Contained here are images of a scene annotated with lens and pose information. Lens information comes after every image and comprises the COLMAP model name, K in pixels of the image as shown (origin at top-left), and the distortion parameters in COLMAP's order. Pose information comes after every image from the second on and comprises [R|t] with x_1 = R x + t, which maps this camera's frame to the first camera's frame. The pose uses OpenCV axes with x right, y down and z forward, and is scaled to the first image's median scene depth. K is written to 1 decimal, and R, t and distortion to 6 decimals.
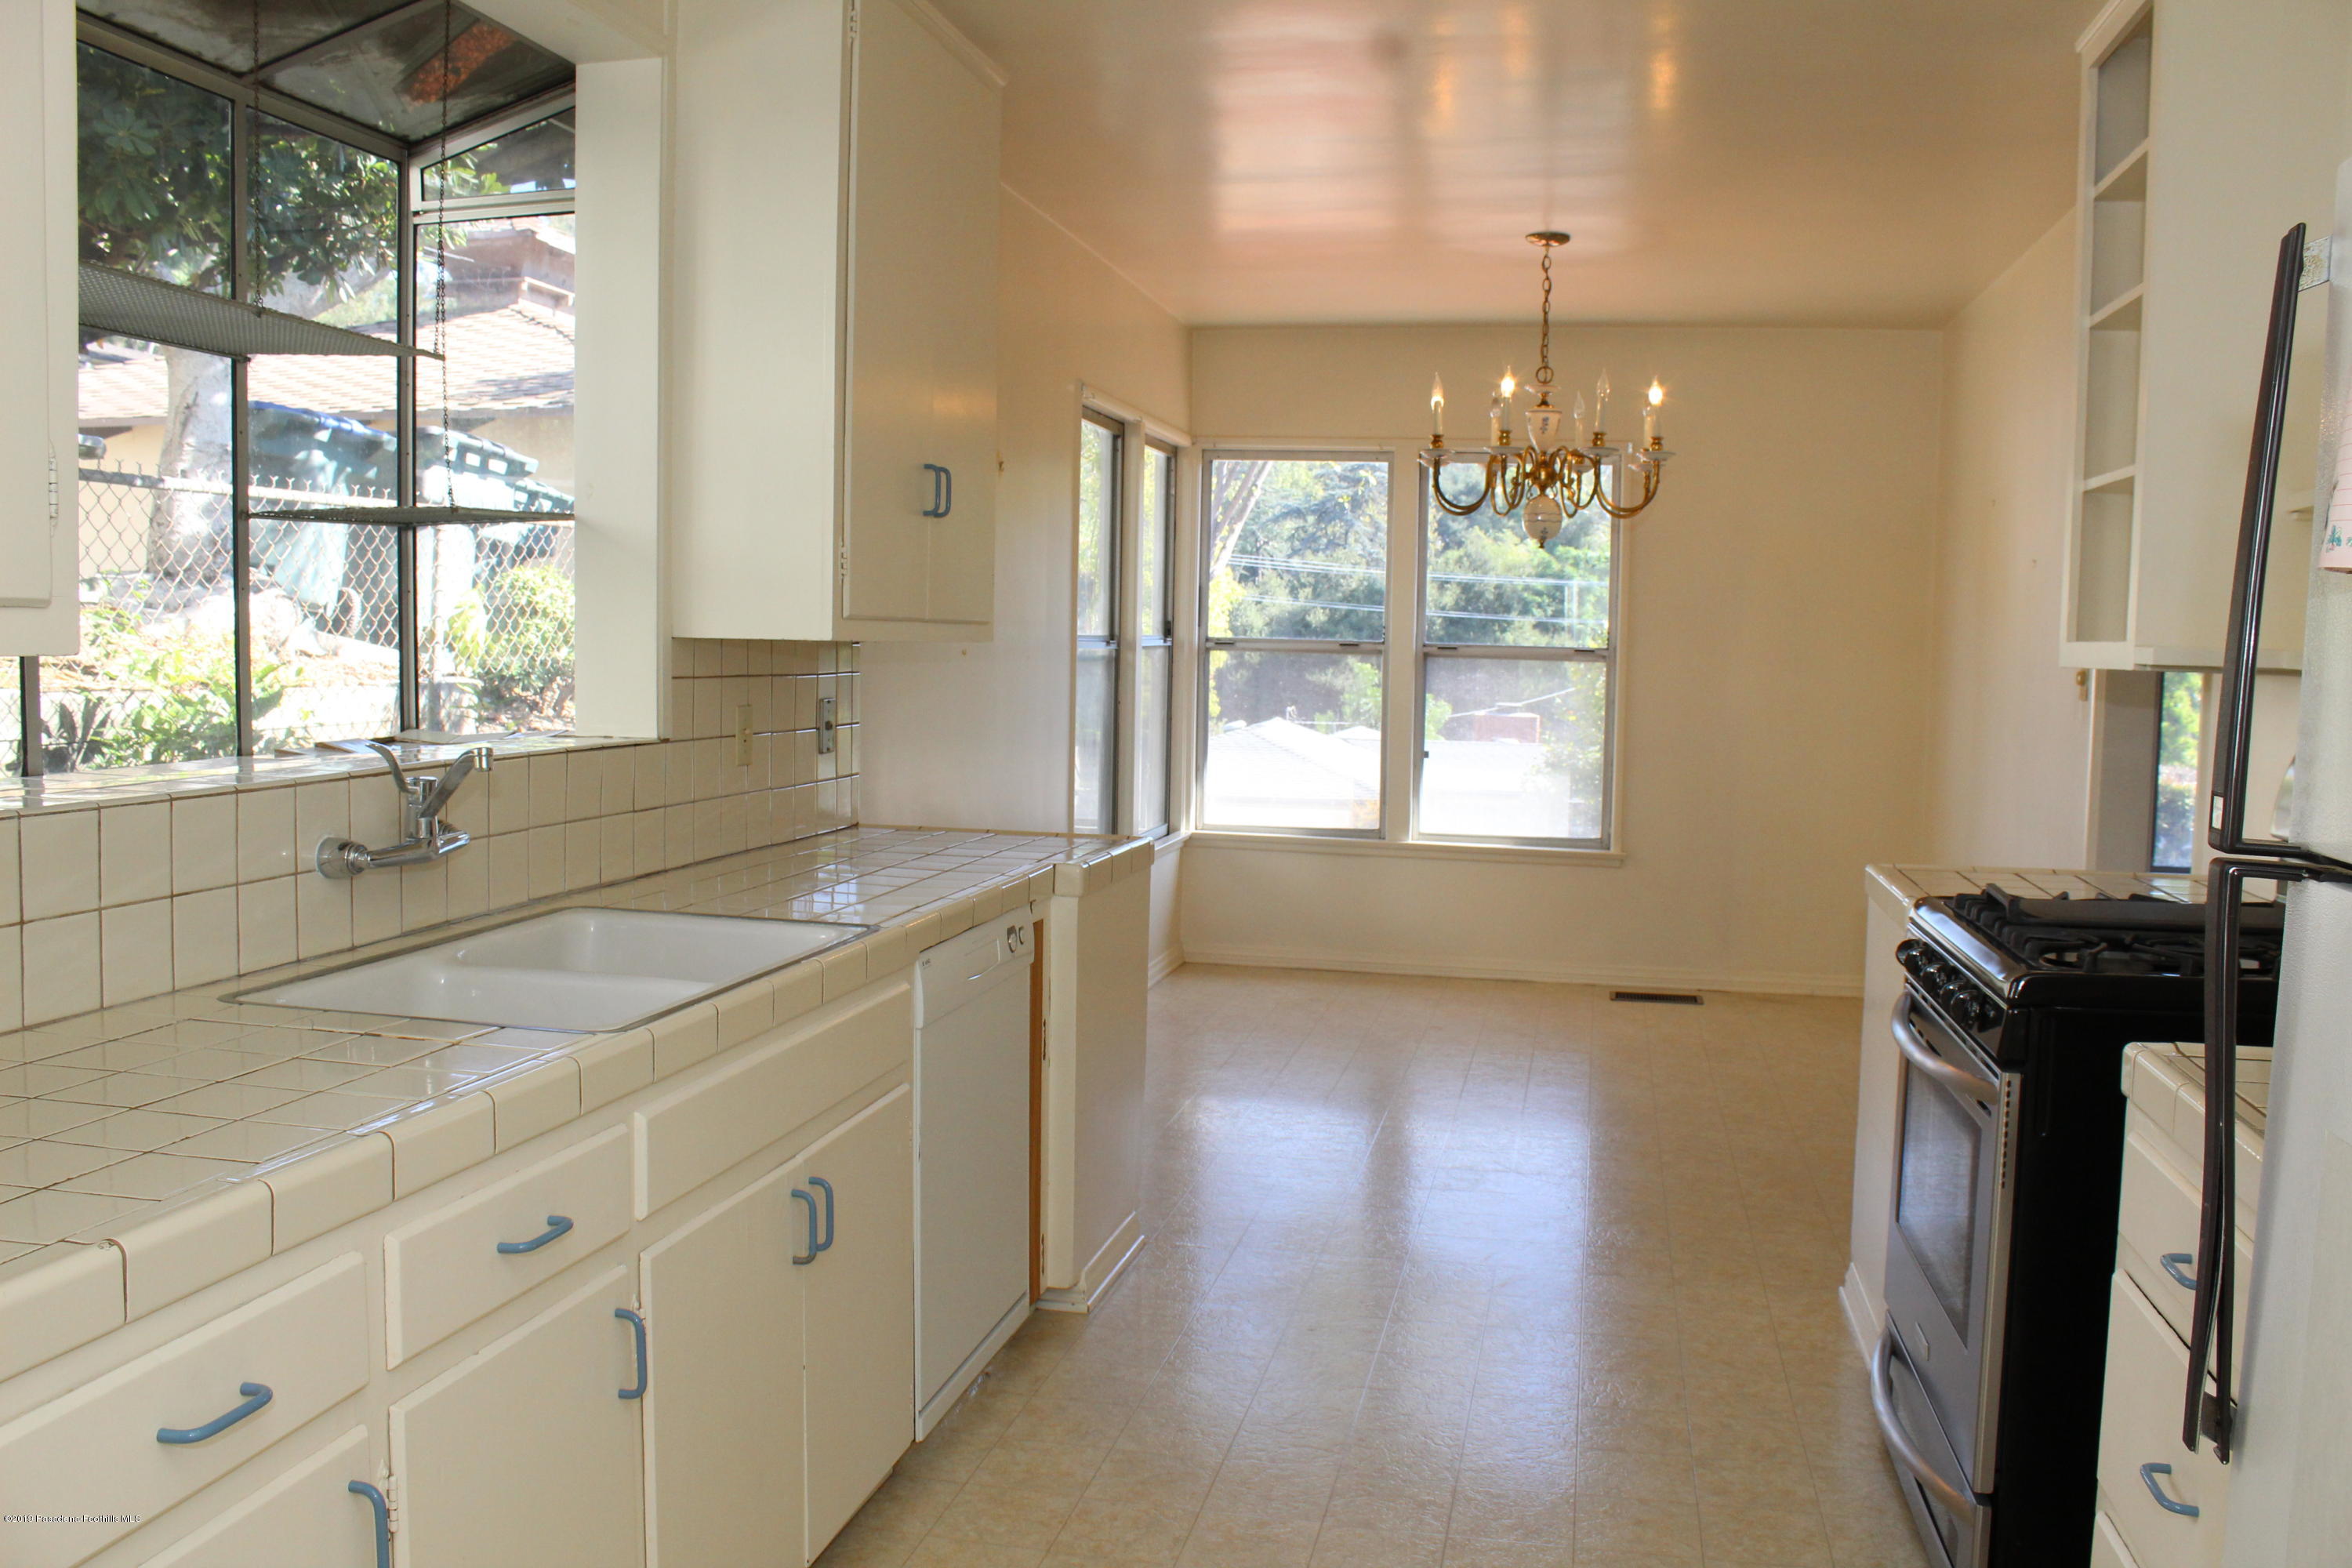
lens RADIAL K [[1931.5, 0, 1194.5], [0, 1931.5, 776.3], [0, 0, 1]] dist [-0.112438, 0.019031]
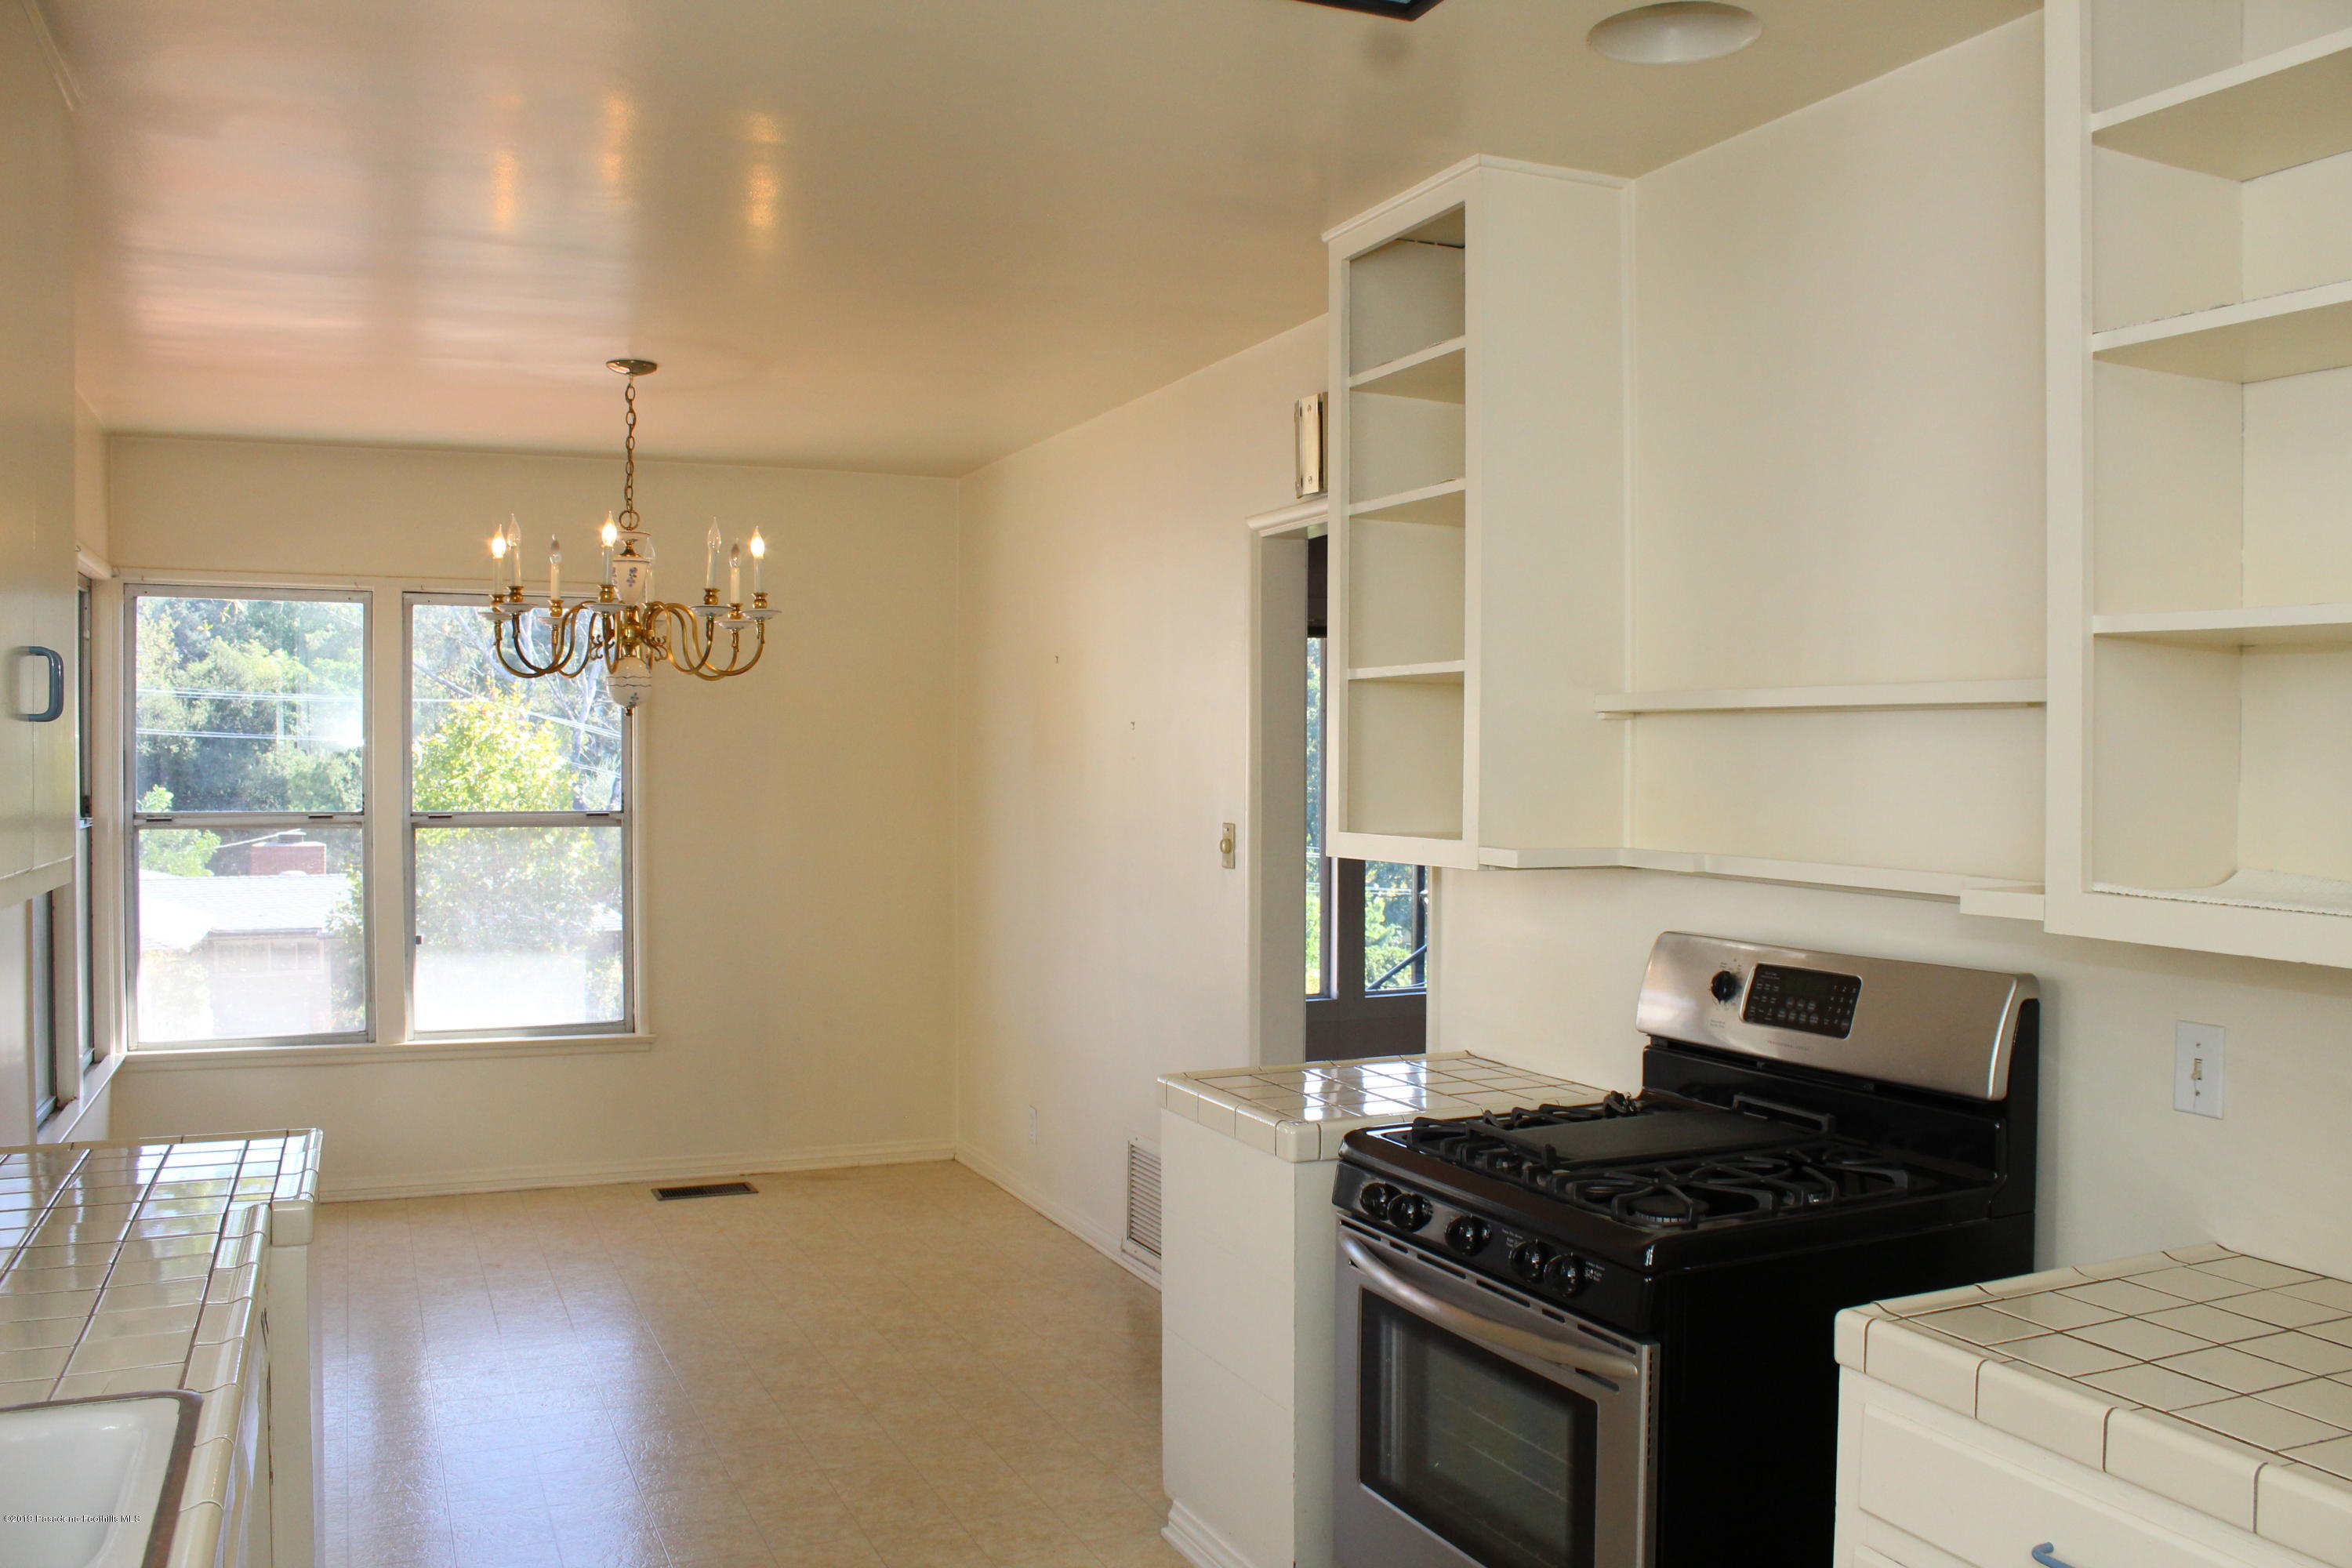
lens RADIAL K [[1931.5, 0, 1172.4], [0, 1931.5, 782.4], [0, 0, 1]] dist [-0.112438, 0.019031]
pose [[0.812793, -0.028717, 0.581844, -0.097418], [0.059444, 0.997659, -0.033799, -0.033256], [-0.579511, 0.062059, 0.812598, 0.110295]]
